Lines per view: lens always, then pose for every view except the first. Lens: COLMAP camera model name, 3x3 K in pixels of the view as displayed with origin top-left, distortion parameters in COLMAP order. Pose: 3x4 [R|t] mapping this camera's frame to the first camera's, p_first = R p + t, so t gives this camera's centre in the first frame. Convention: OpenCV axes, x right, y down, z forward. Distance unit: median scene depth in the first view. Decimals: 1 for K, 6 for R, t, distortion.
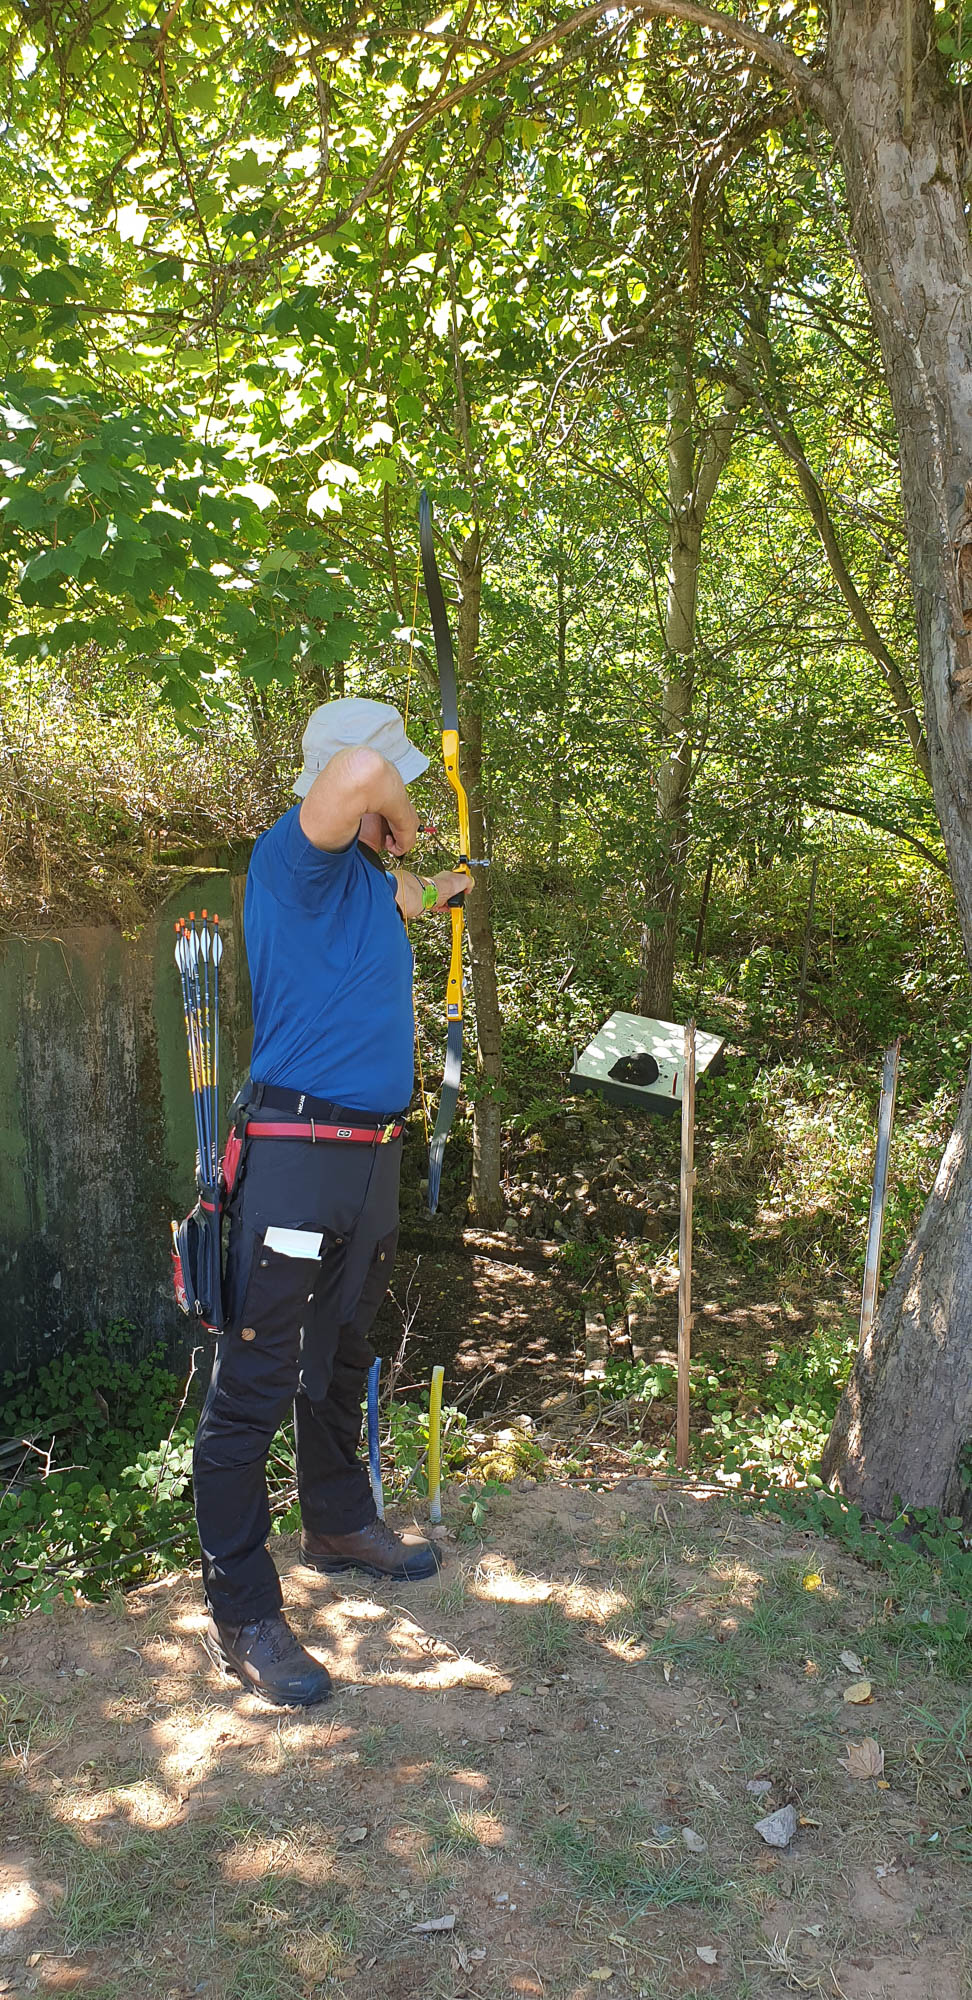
lens RADIAL K [[1542.8, 0, 491.4], [0, 1542.8, 1079.1], [0, 0, 1]] dist [0.008225, 0.002191]
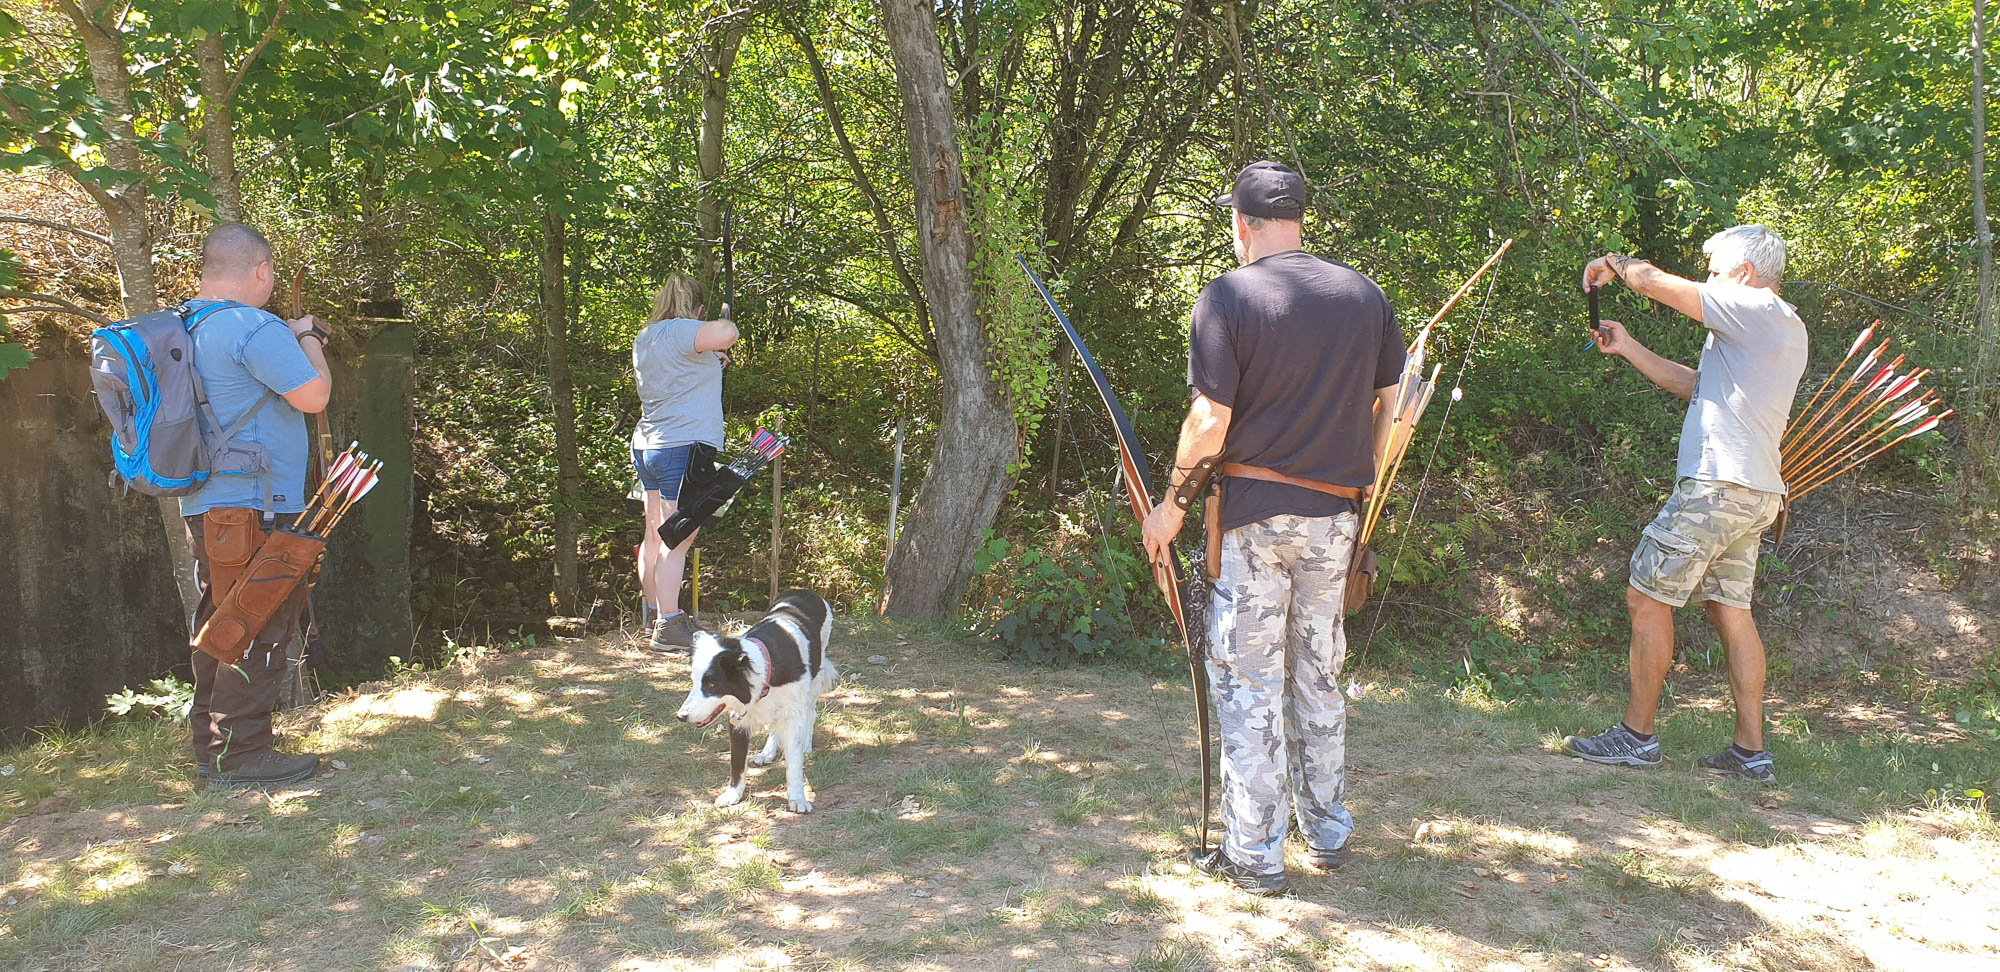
lens RADIAL K [[1572.9, 0, 1000.0], [0, 1572.9, 486.0], [0, 0, 1]] dist [0.002829, -0.009943]
pose [[0.938752, 0.003273, 0.344579, -0.141093], [0.016989, 0.998299, -0.055768, 0.084463], [-0.344175, 0.058206, 0.937099, -0.410247]]
